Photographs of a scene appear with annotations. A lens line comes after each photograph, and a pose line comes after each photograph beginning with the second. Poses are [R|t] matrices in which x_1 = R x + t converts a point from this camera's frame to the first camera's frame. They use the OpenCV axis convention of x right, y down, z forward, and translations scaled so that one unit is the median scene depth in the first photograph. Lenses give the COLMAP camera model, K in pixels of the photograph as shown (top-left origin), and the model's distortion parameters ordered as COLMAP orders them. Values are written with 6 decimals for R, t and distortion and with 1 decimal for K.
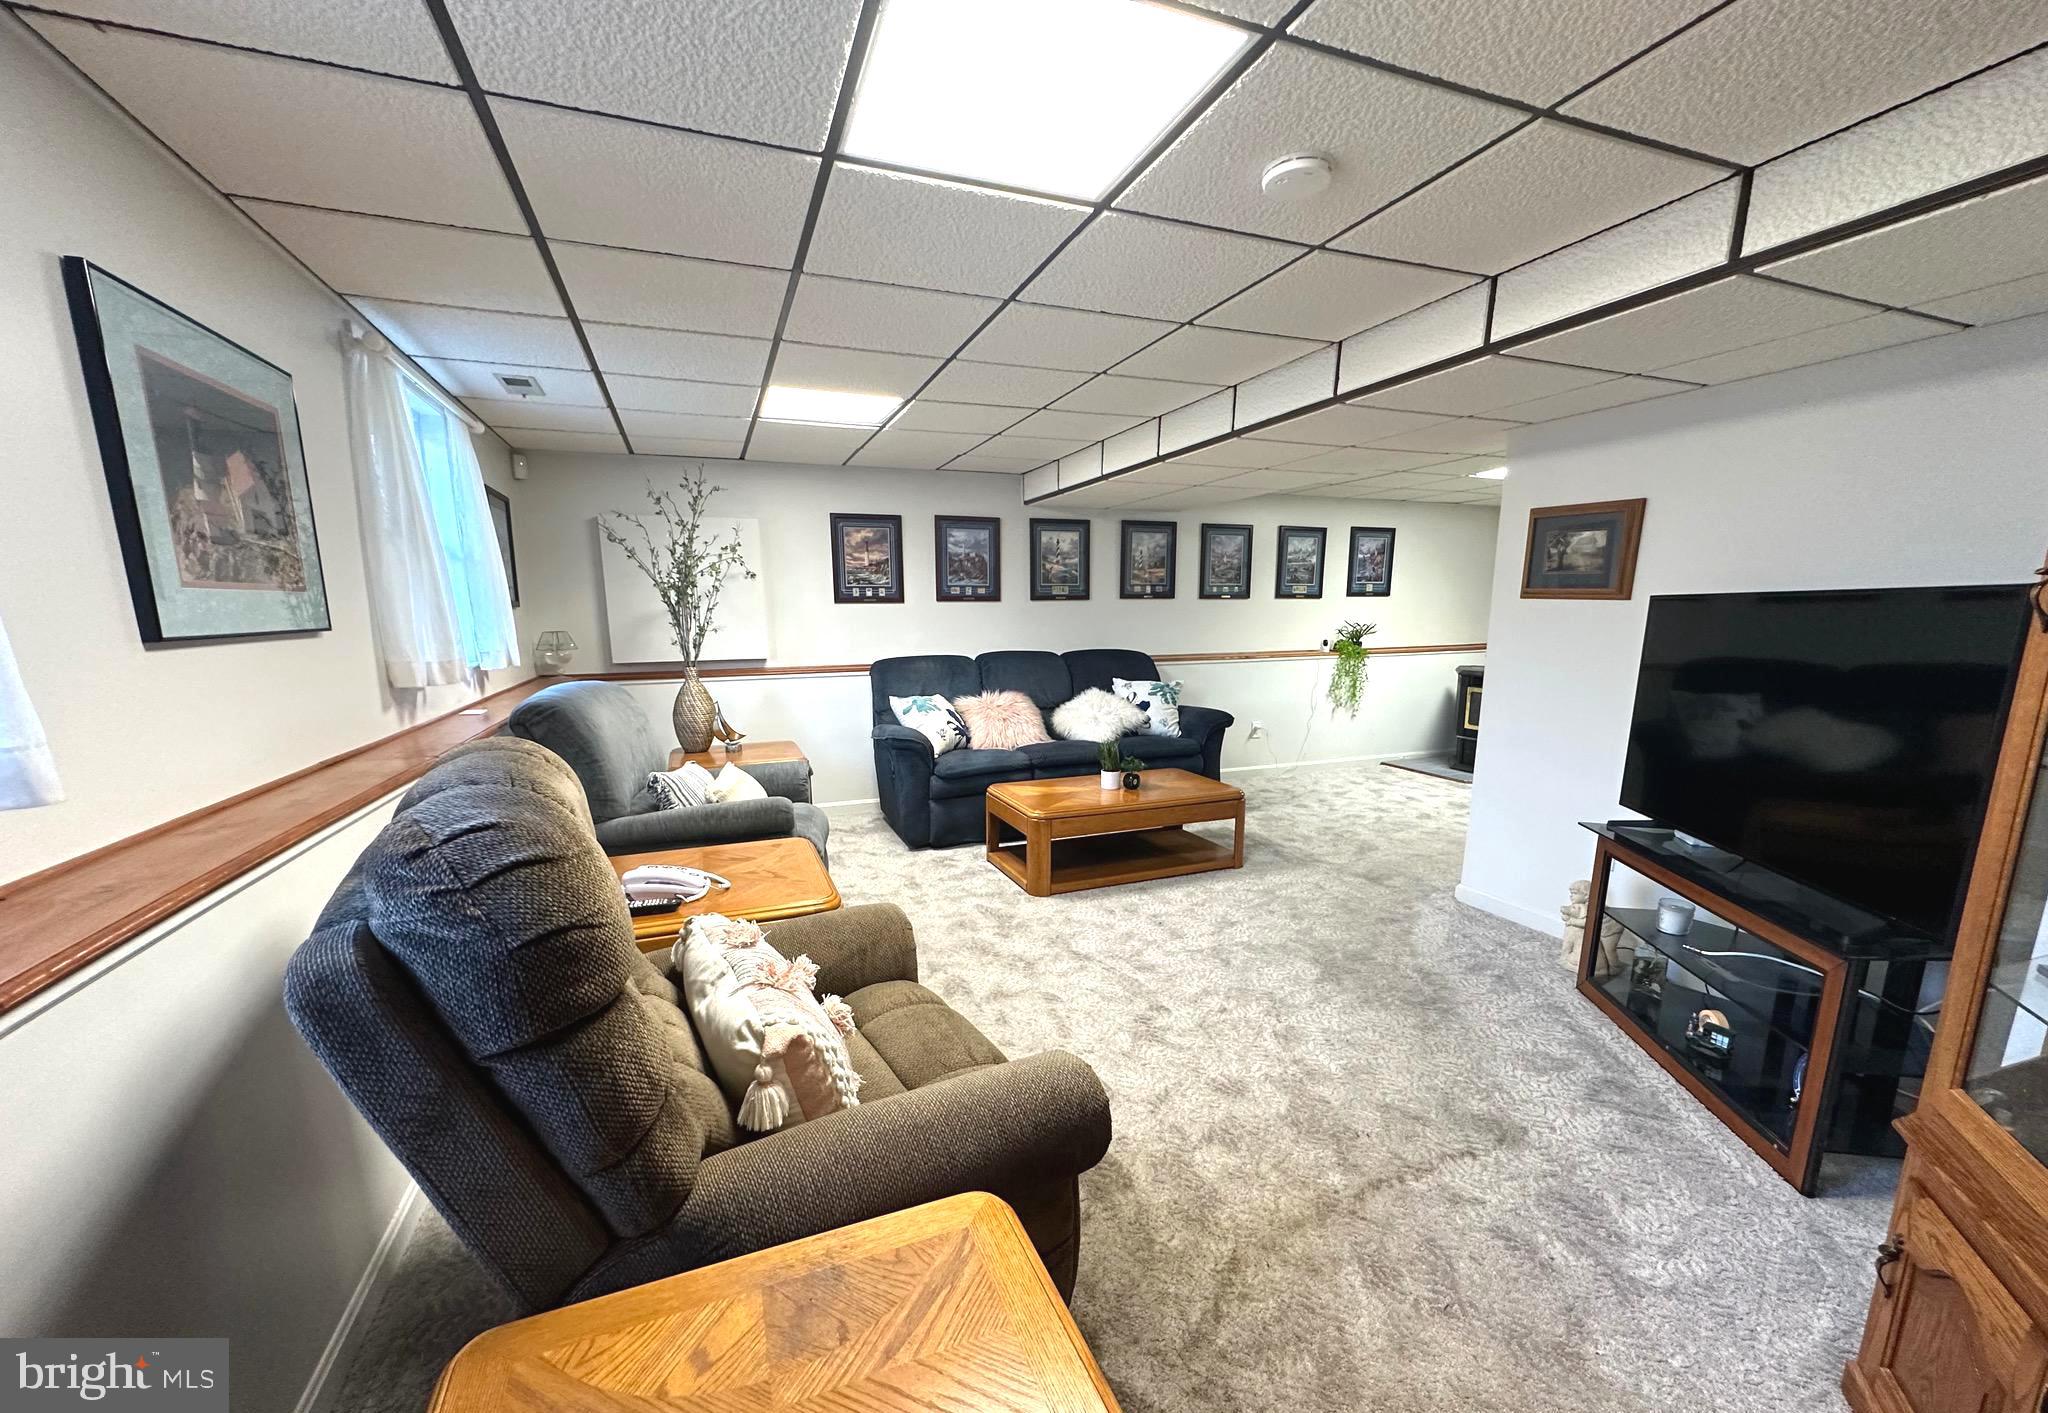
lens RADIAL K [[807.6, 0, 1014.2], [0, 807.6, 756.5], [0, 0, 1]] dist [-0.000501, 0.000054]
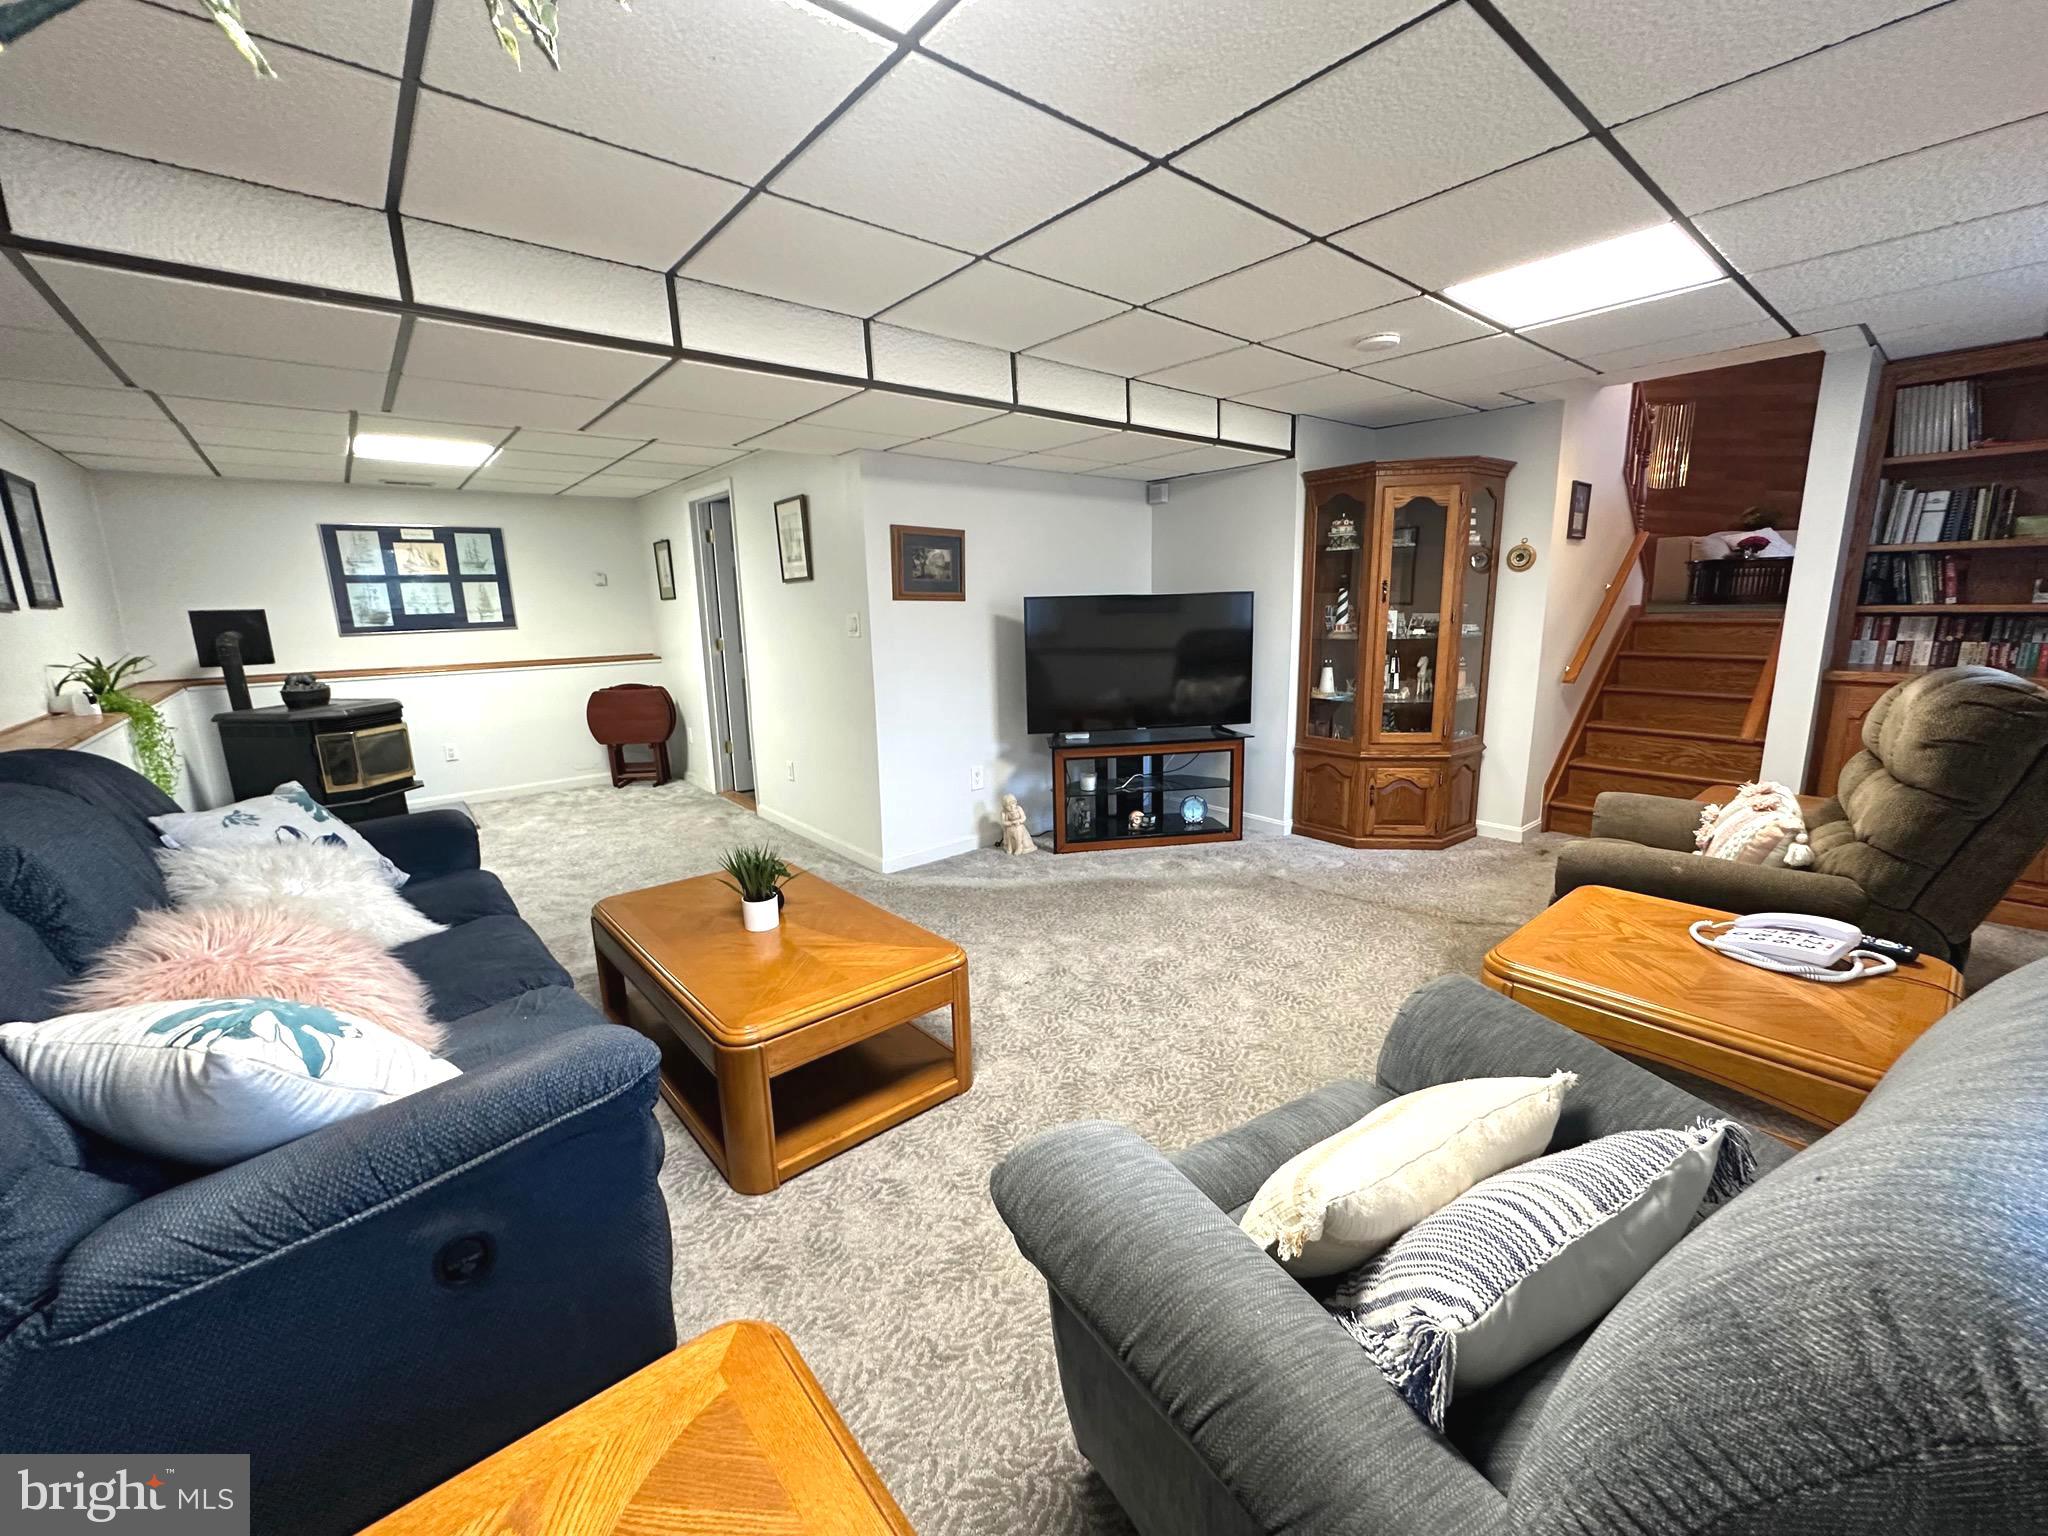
lens RADIAL K [[813.7, 0, 1011.3], [0, 813.7, 774.8], [0, 0, 1]] dist [-0.003713, 0.001342]
pose [[-0.317398, -0.185089, 0.930054, -0.276102], [0.195181, 0.947017, 0.255074, -0.112181], [-0.927989, 0.262489, -0.264455, 0.608089]]
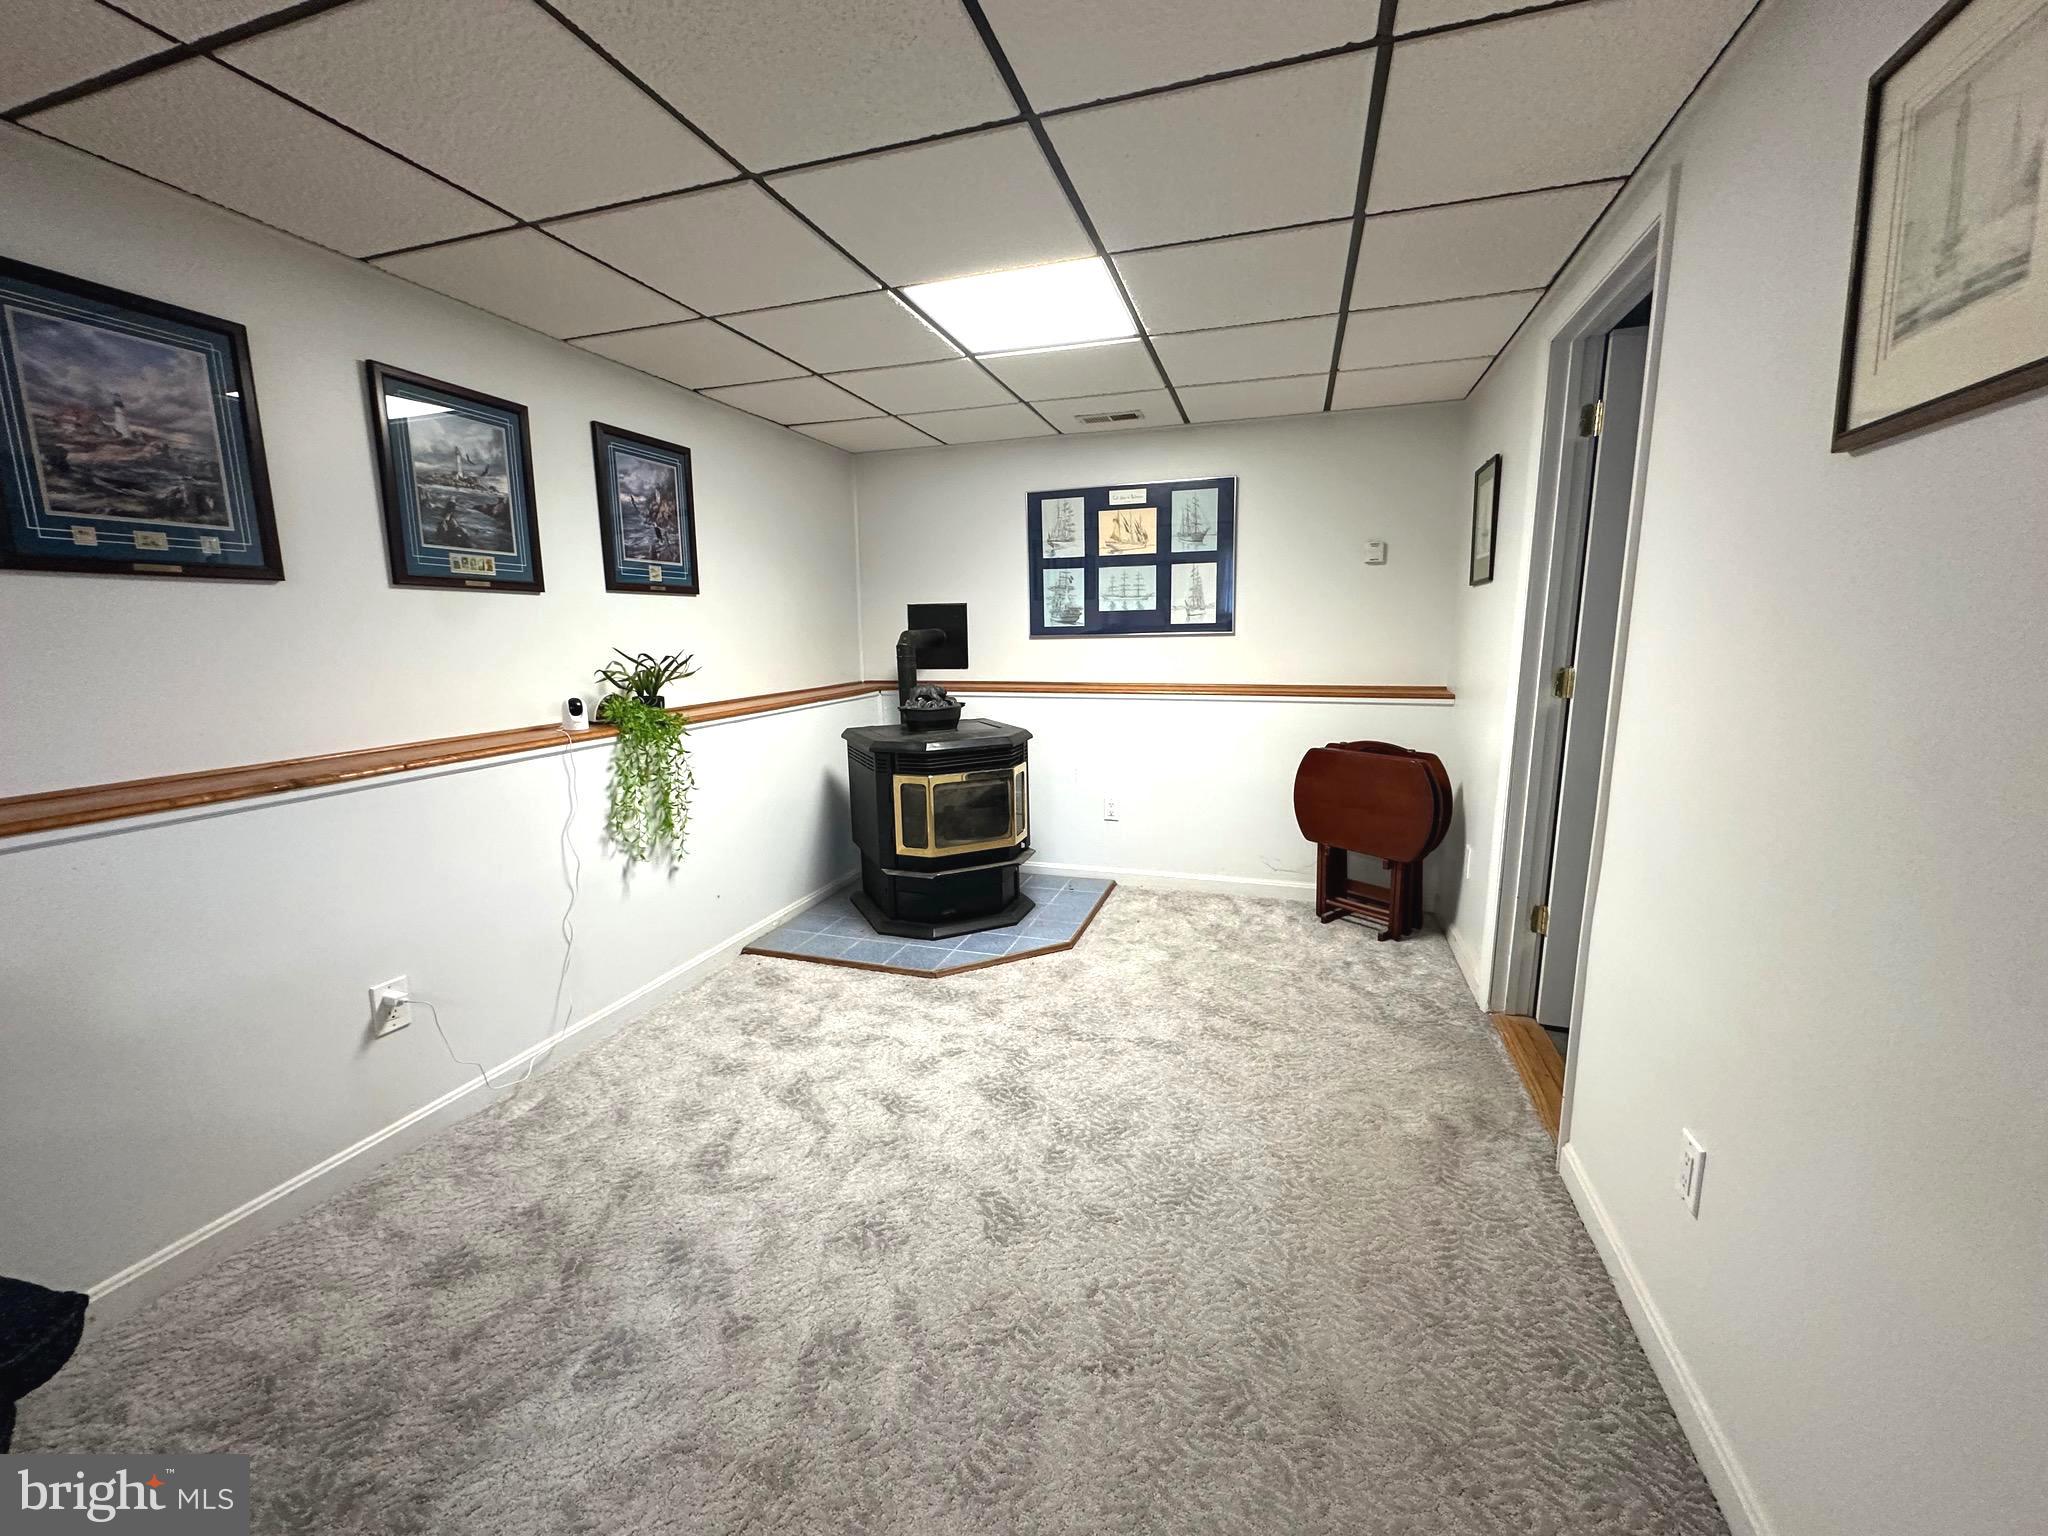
lens RADIAL K [[813.7, 0, 1037.5], [0, 813.7, 767.8], [0, 0, 1]] dist [-0.003713, 0.001342]
pose [[0.614062, -0.131852, 0.778167, 0.215655], [0.146942, 0.987808, 0.051420, -0.099634], [-0.775459, 0.082771, 0.625949, 0.589703]]
